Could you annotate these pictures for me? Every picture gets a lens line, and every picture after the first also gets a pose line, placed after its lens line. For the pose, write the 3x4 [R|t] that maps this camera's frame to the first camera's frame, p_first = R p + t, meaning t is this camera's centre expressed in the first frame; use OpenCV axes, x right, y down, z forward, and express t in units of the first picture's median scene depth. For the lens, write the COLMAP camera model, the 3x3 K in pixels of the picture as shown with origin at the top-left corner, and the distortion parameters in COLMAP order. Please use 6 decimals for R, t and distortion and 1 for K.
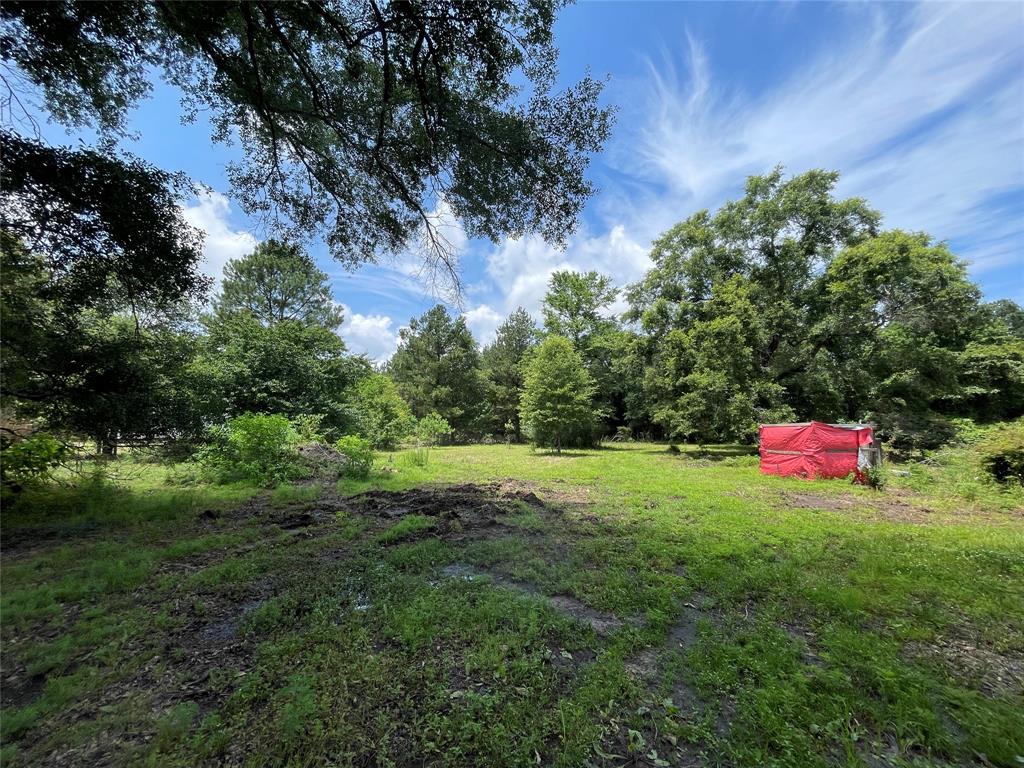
lens RADIAL K [[406.8, 0, 512.0], [0, 406.8, 384.0], [0, 0, 1]] dist [-0.012808, 0.000165]
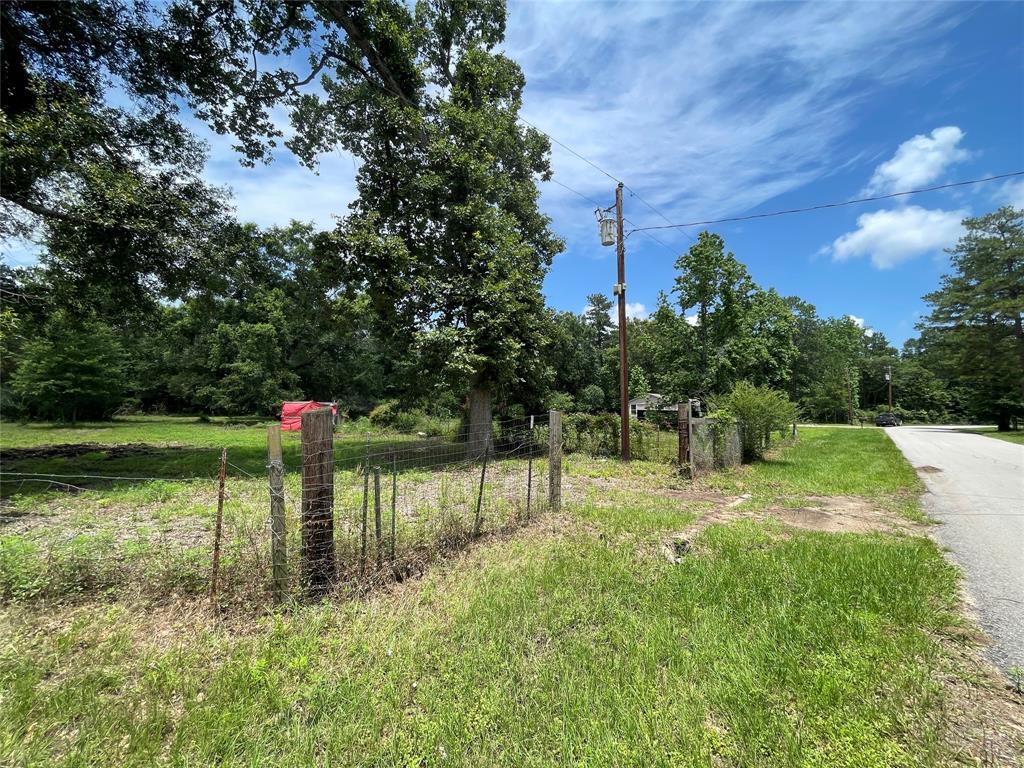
lens RADIAL K [[413.6, 0, 498.7], [0, 413.6, 385.6], [0, 0, 1]] dist [-0.002937, -0.000097]
pose [[0.503126, 0.048566, 0.862847, -0.259516], [-0.109292, 0.993979, 0.007781, -0.047208], [-0.857274, -0.098217, 0.505405, -0.388059]]
